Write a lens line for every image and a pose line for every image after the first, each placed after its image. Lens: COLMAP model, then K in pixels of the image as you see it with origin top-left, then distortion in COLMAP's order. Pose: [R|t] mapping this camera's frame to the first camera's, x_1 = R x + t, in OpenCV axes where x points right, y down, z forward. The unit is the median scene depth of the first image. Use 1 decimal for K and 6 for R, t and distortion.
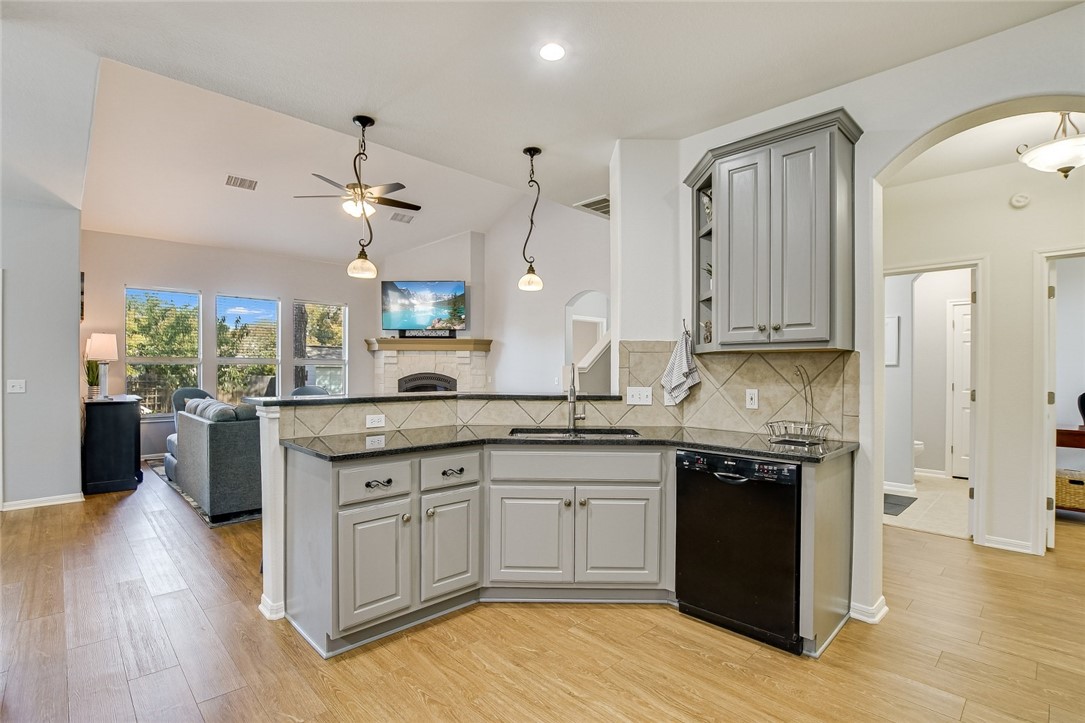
lens RADIAL K [[523.5, 0, 541.9], [0, 523.5, 369.4], [0, 0, 1]] dist [-0.021559, 0.000235]
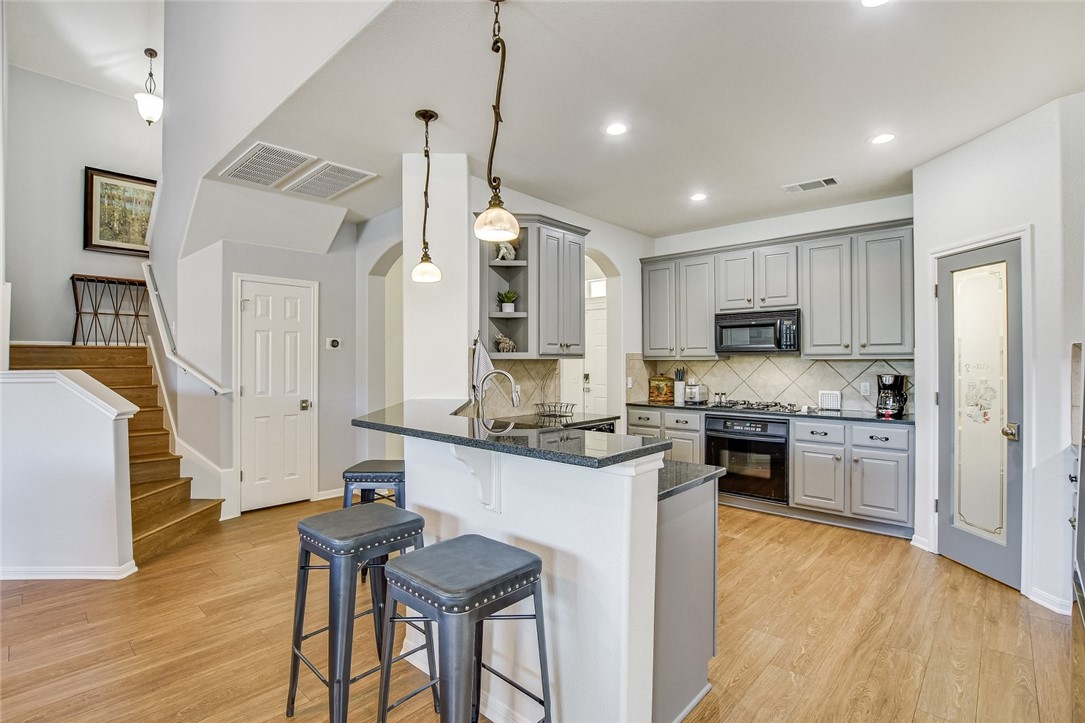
lens RADIAL K [[513.2, 0, 545.9], [0, 513.2, 357.7], [0, 0, 1]] dist [-0.001175, -0.011487]
pose [[-0.072313, -0.000264, 0.997382, -1.033646], [0.000501, 1.000000, 0.000301, -0.038134], [-0.997382, 0.000521, -0.072312, 1.060682]]
